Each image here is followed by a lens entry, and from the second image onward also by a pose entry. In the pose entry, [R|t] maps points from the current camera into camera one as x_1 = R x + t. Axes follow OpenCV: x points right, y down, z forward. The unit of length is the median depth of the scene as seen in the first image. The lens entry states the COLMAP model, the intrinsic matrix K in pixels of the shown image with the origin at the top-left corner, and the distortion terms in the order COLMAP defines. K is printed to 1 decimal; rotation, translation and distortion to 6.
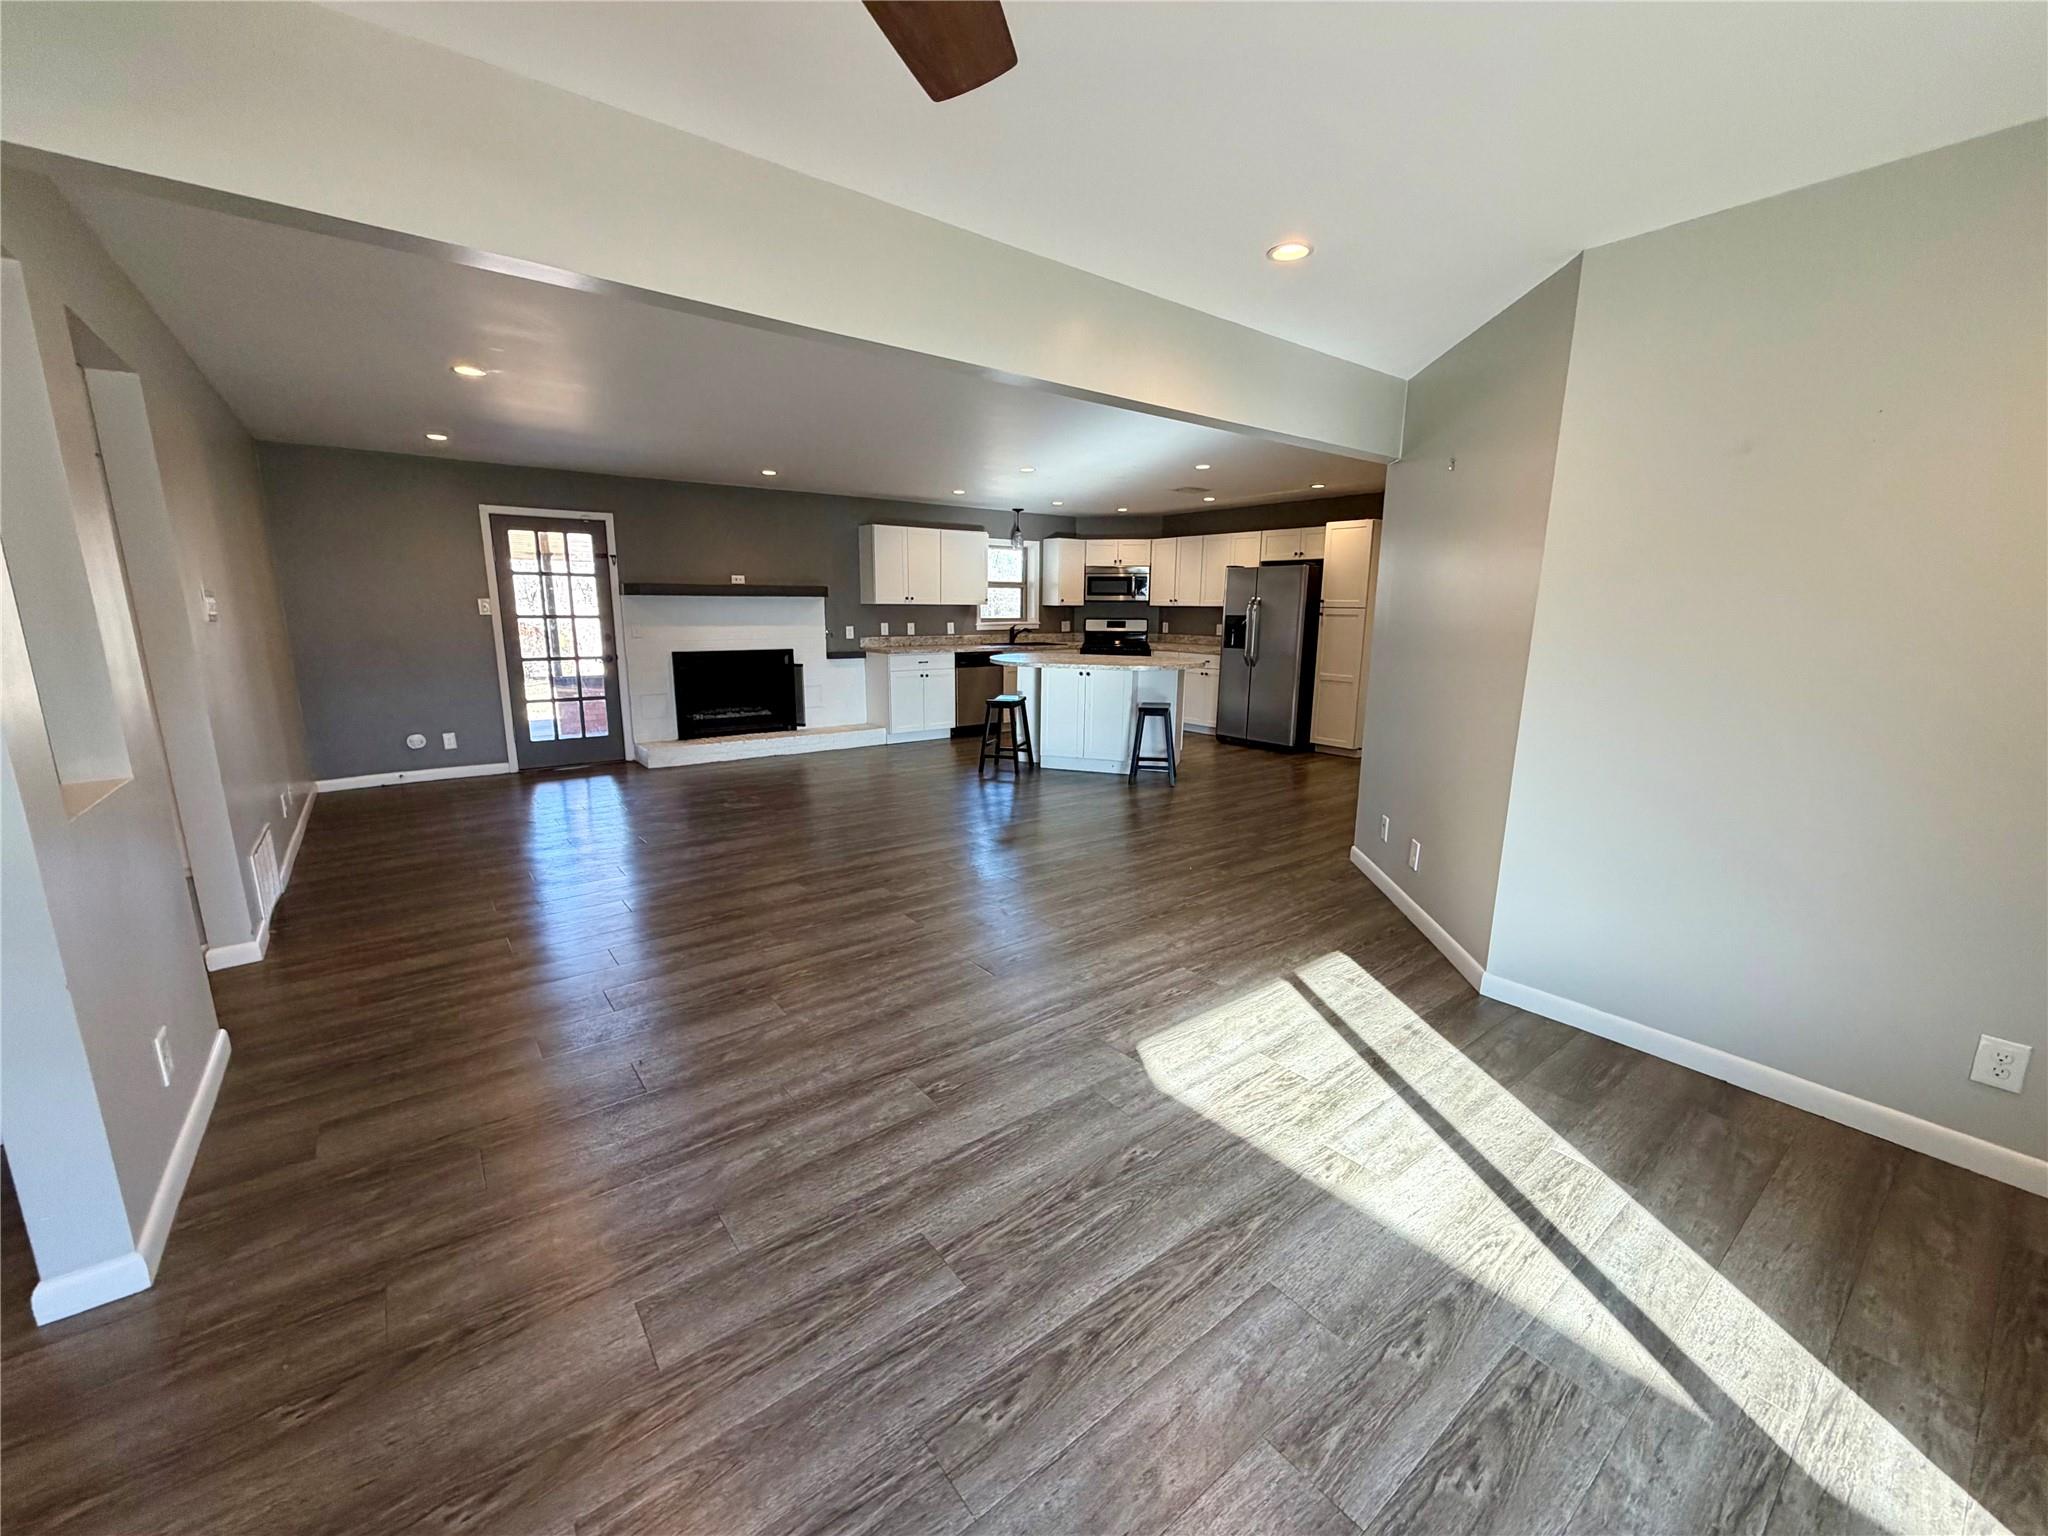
lens RADIAL K [[817.8, 0, 1020.3], [0, 817.8, 768.8], [0, 0, 1]] dist [-0.000038, 0.000231]
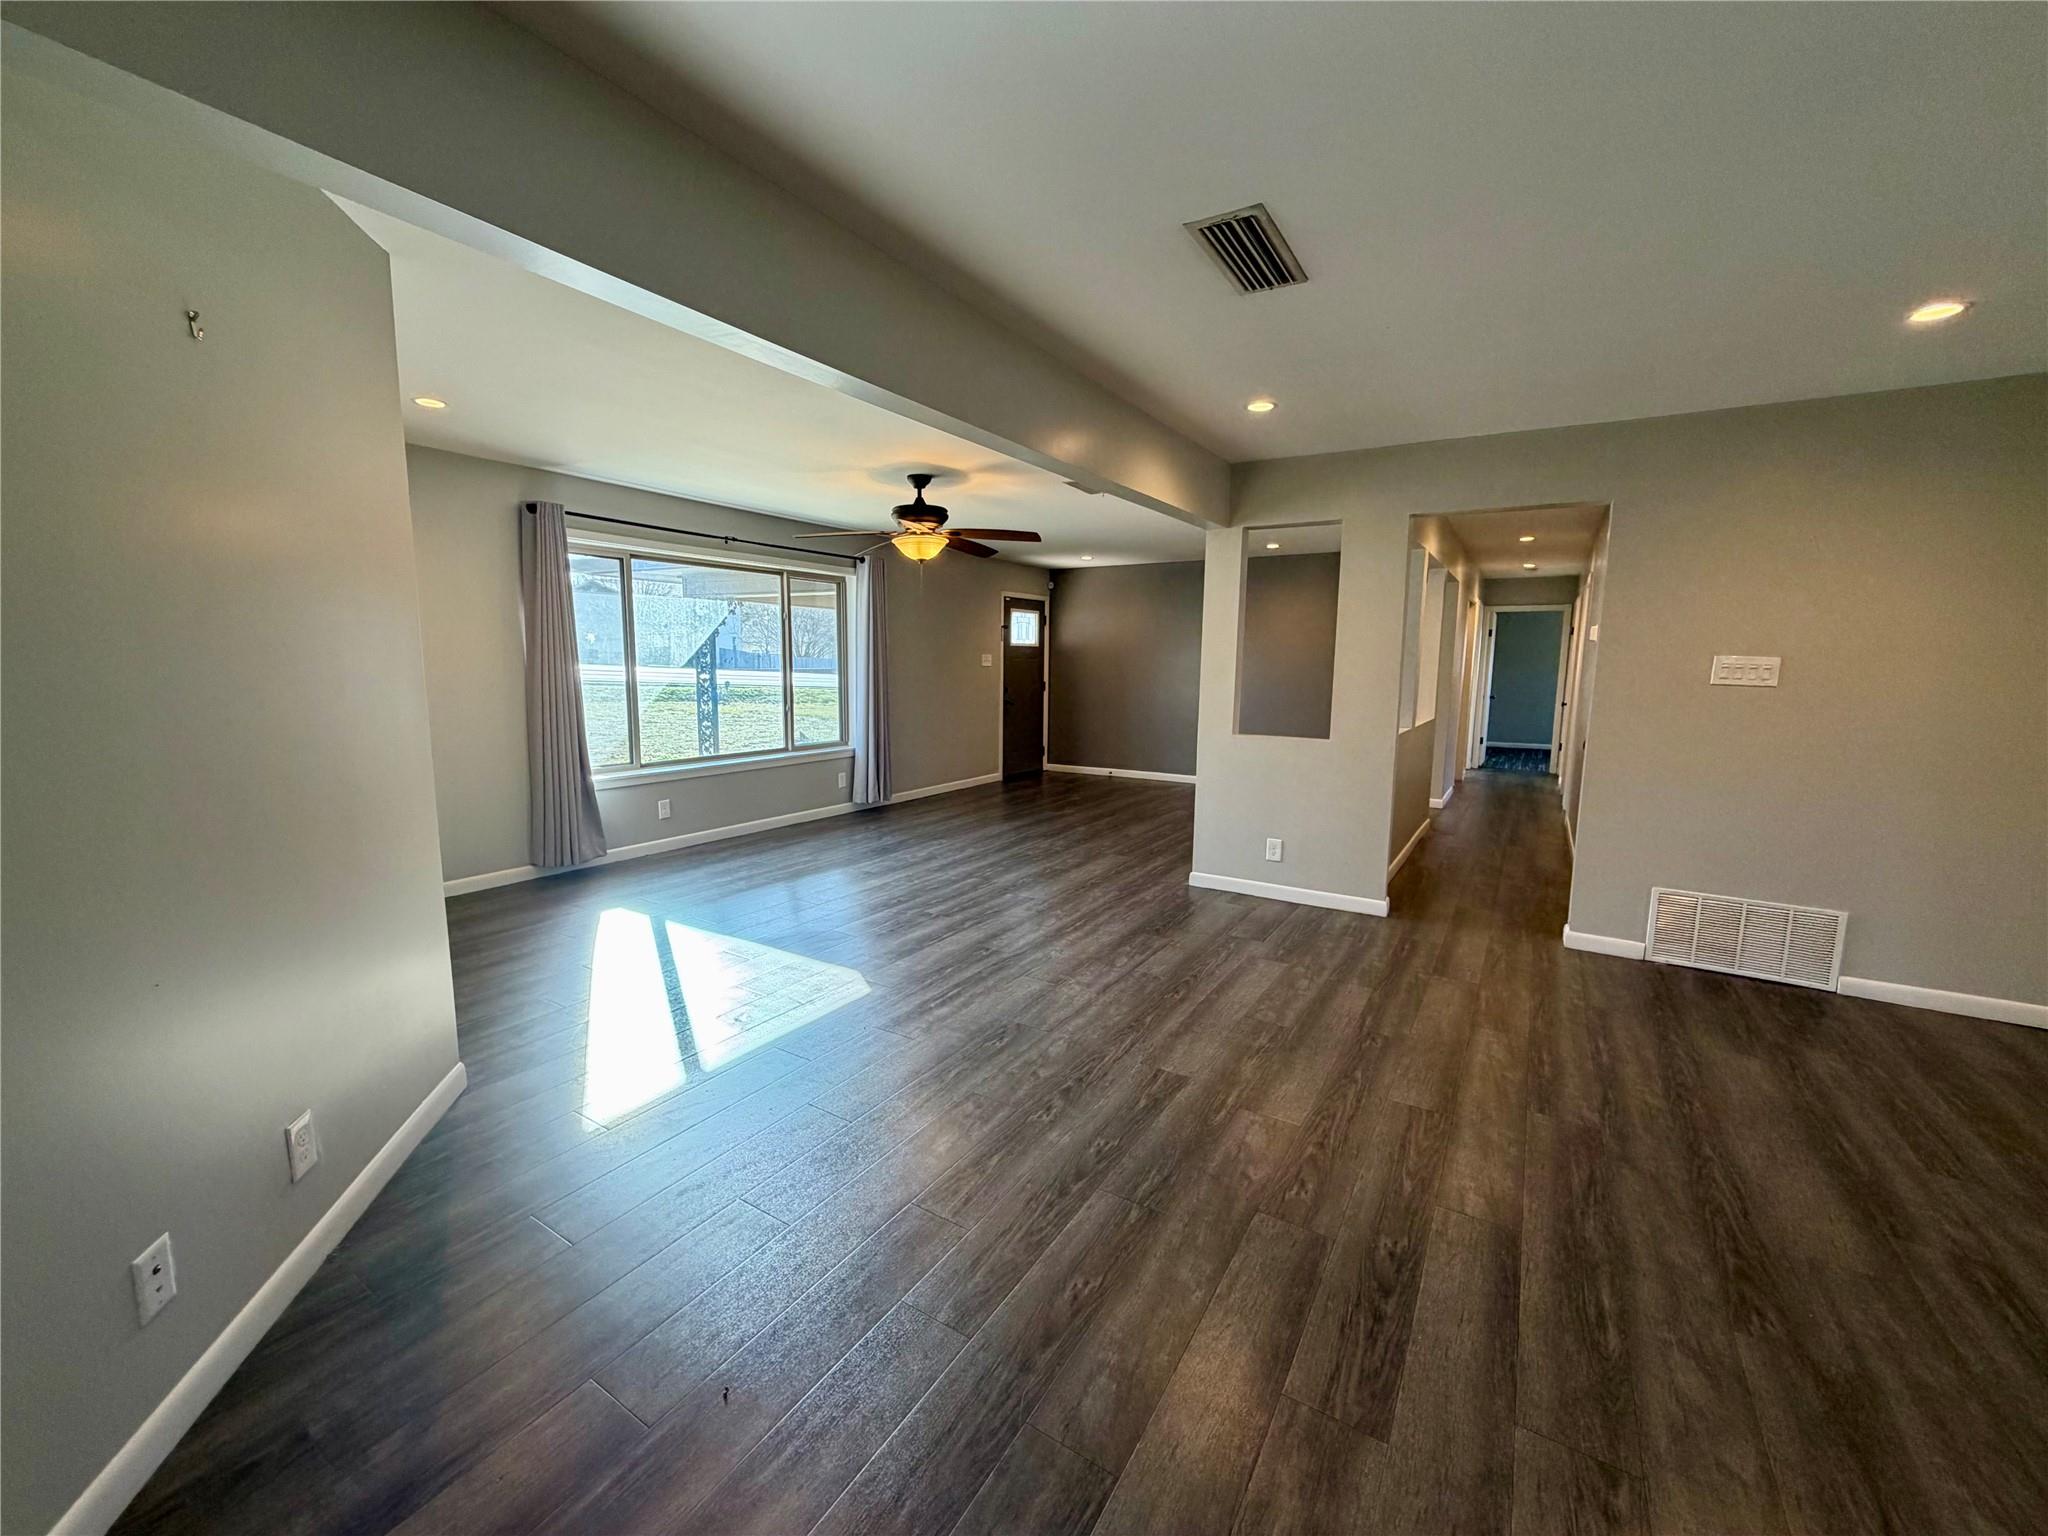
lens RADIAL K [[817.8, 0, 1018.9], [0, 817.8, 767.0], [0, 0, 1]] dist [-0.000038, 0.000231]
pose [[-0.940659, 0.026458, -0.338320, 0.115524], [-0.084248, 0.947537, 0.308345, -0.141702], [0.328729, 0.318550, -0.889080, 0.722295]]
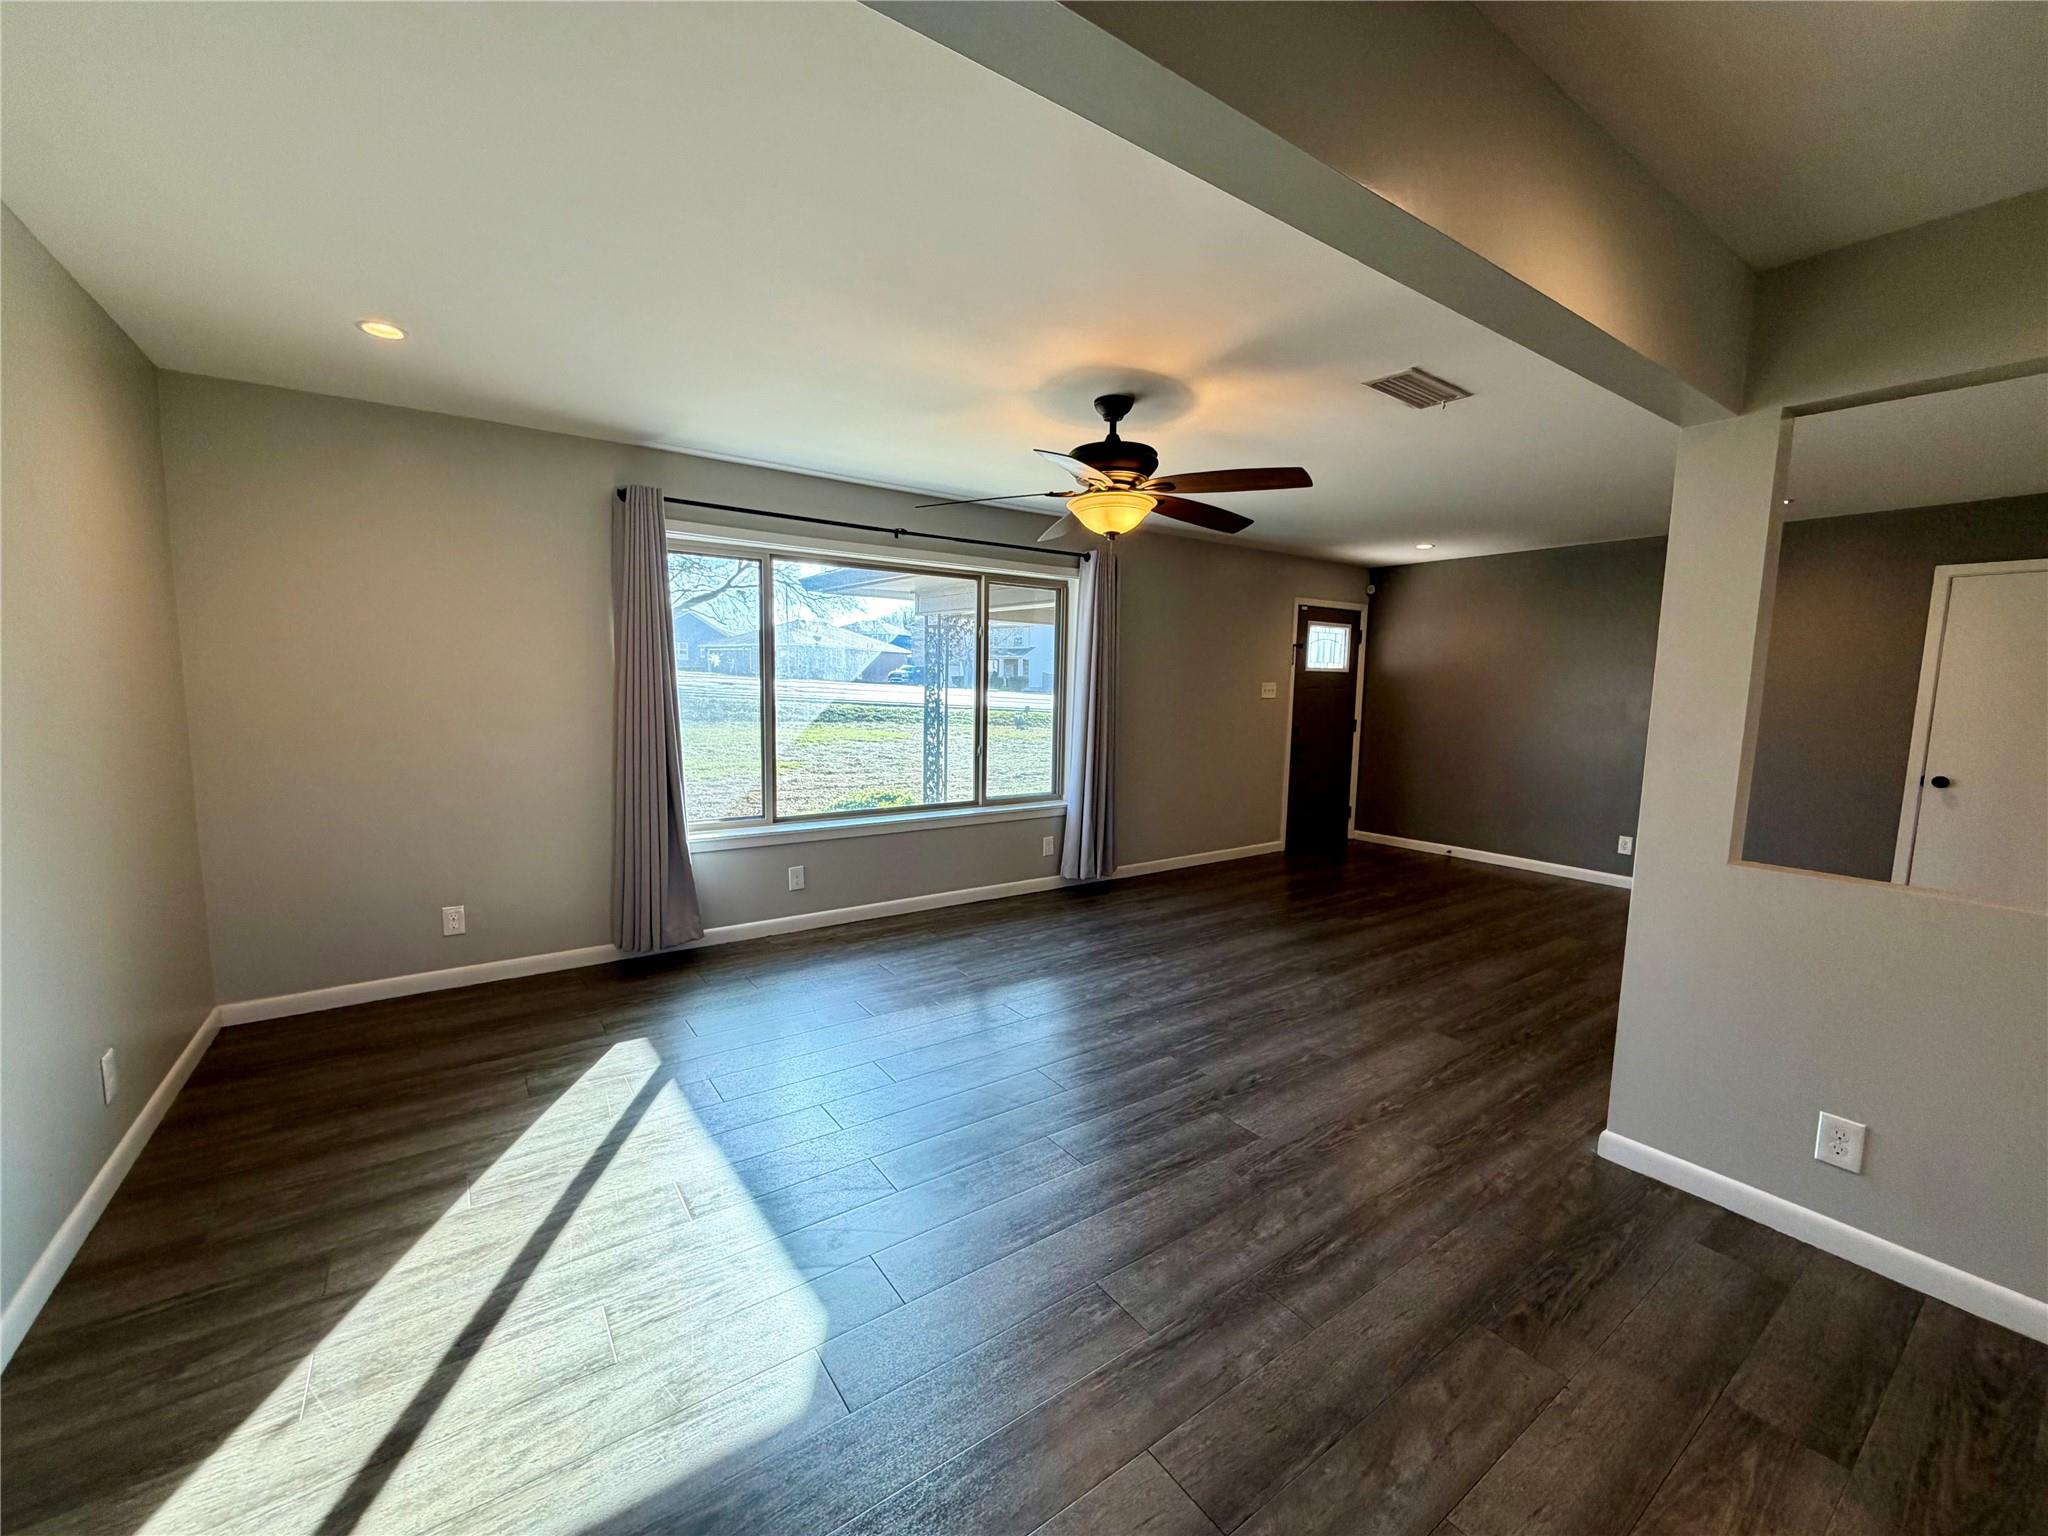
lens RADIAL K [[817.8, 0, 1019.0], [0, 817.8, 766.2], [0, 0, 1]] dist [-0.000038, 0.000231]
pose [[-0.998731, -0.030807, 0.039840, -0.011501], [-0.017541, 0.954333, 0.298231, -0.100378], [-0.047208, 0.297154, -0.953662, 0.488512]]
